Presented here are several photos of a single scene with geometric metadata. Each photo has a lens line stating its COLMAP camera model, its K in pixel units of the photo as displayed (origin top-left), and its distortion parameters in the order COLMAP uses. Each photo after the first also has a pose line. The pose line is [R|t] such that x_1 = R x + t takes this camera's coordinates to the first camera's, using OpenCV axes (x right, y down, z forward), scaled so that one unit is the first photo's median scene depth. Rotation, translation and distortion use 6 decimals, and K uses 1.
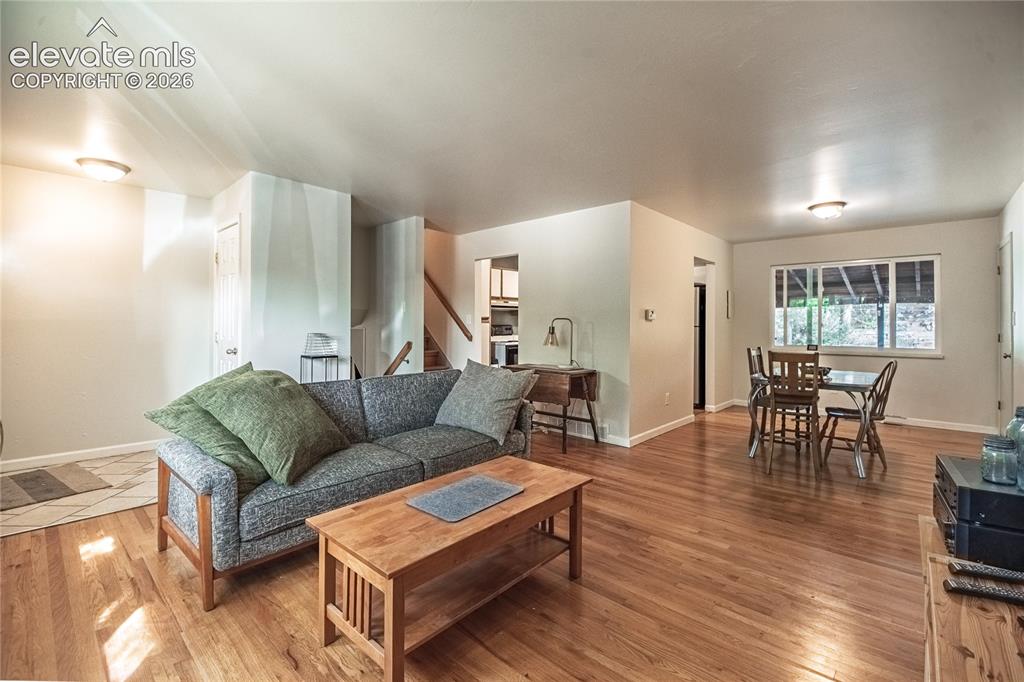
lens RADIAL K [[440.5, 0, 496.9], [0, 440.5, 317.7], [0, 0, 1]] dist [-0.010754, -0.002720]
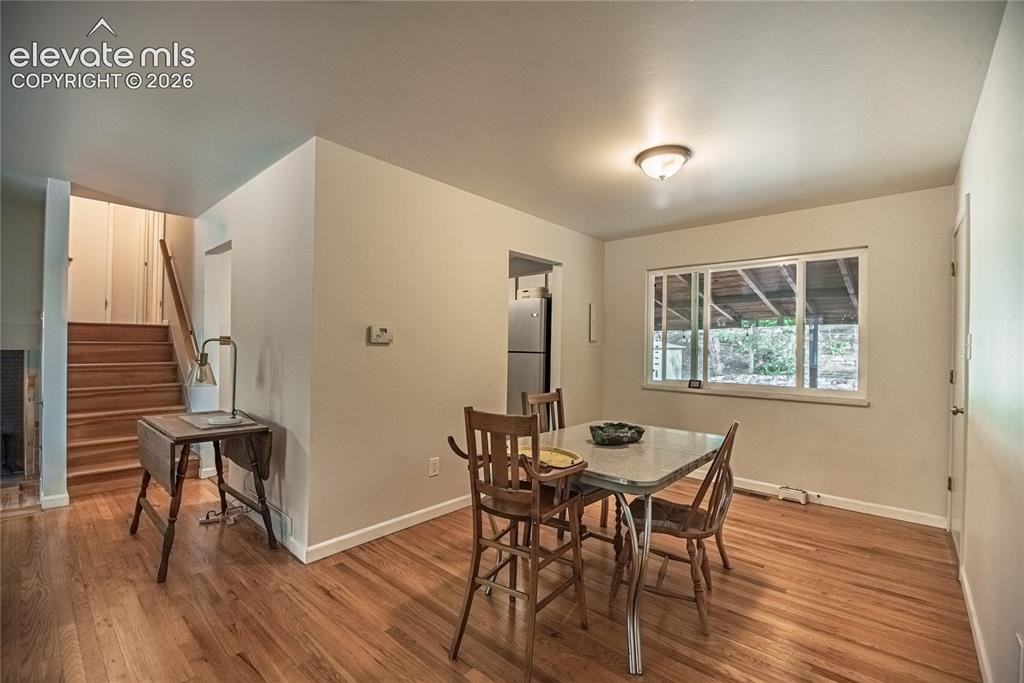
lens RADIAL K [[440.5, 0, 486.9], [0, 440.5, 343.0], [0, 0, 1]] dist [-0.010754, -0.002720]
pose [[0.999900, 0.007273, 0.012109, 0.472273], [-0.007344, 0.999956, 0.005827, -0.000207], [-0.012066, -0.005915, 0.999910, 0.372936]]
